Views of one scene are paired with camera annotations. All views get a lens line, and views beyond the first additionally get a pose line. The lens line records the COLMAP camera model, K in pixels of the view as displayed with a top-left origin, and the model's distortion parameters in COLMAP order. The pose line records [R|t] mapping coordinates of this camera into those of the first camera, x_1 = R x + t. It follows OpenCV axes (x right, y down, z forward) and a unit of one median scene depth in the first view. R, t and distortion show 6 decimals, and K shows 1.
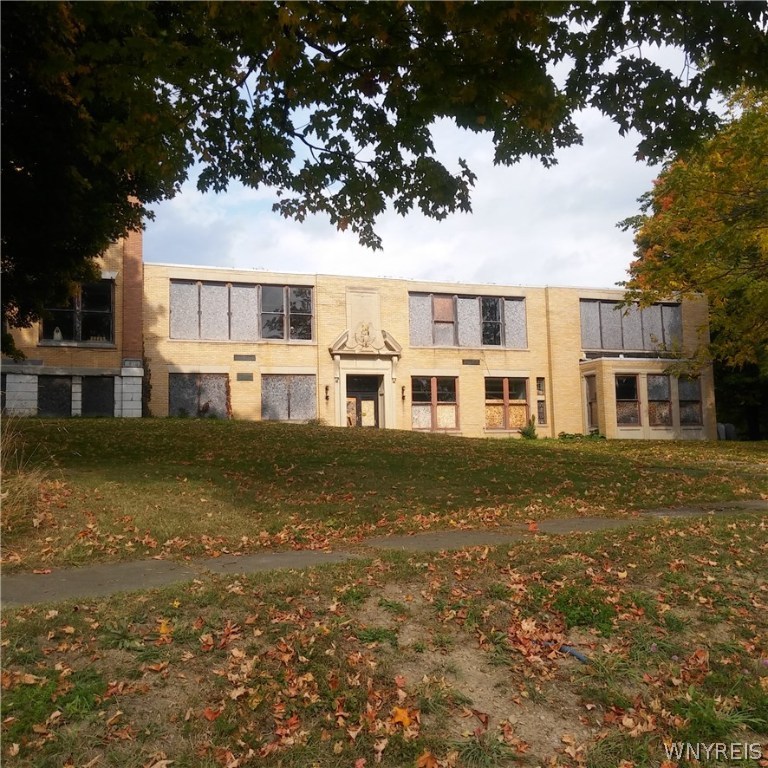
lens RADIAL K [[867.7, 0, 385.6], [0, 867.7, 398.4], [0, 0, 1]] dist [0.074939, -0.011550]
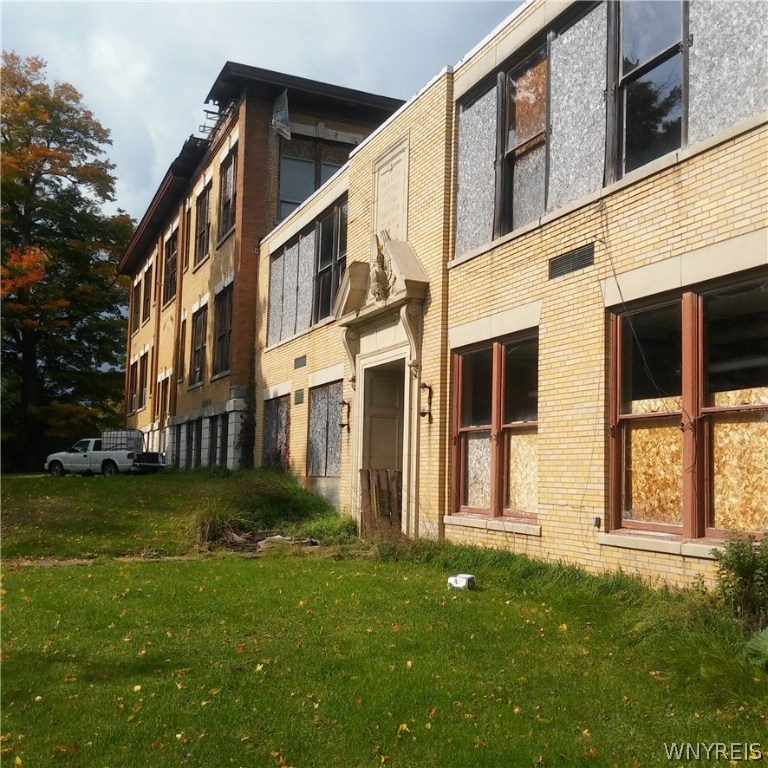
lens RADIAL K [[867.7, 0, 385.6], [0, 867.7, 398.4], [0, 0, 1]] dist [0.074939, -0.011550]
pose [[0.034822, -0.059800, -0.997603, 0.381241], [0.059689, 0.996551, -0.057653, 0.011248], [0.997609, -0.057538, 0.038271, 1.006072]]
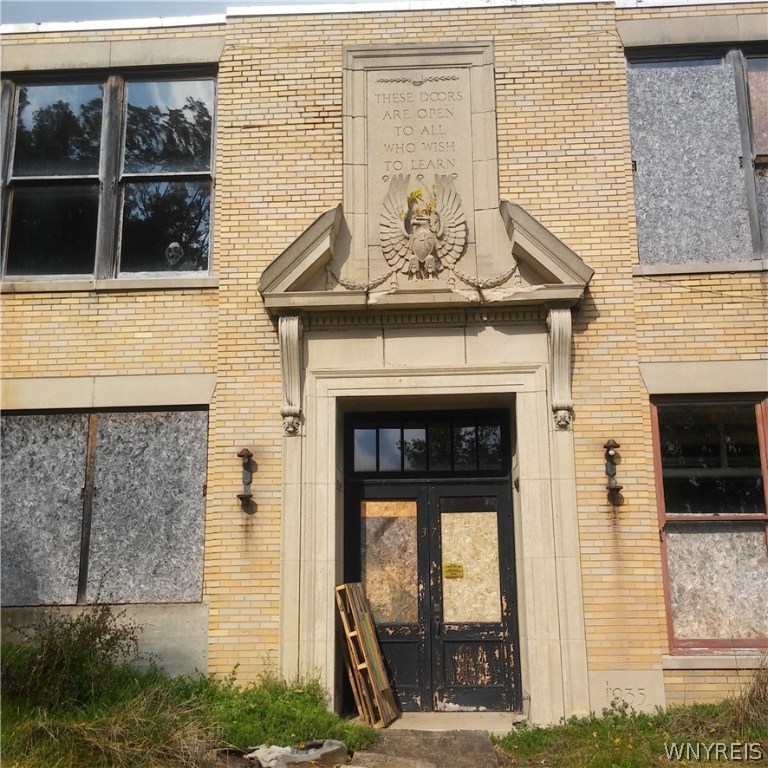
lens RADIAL K [[867.7, 0, 385.6], [0, 867.7, 398.4], [0, 0, 1]] dist [0.074939, -0.011550]
pose [[0.913342, -0.073455, -0.400512, 0.059219], [0.020278, 0.990579, -0.135431, 0.003679], [0.406687, 0.115574, 0.906227, 0.806893]]
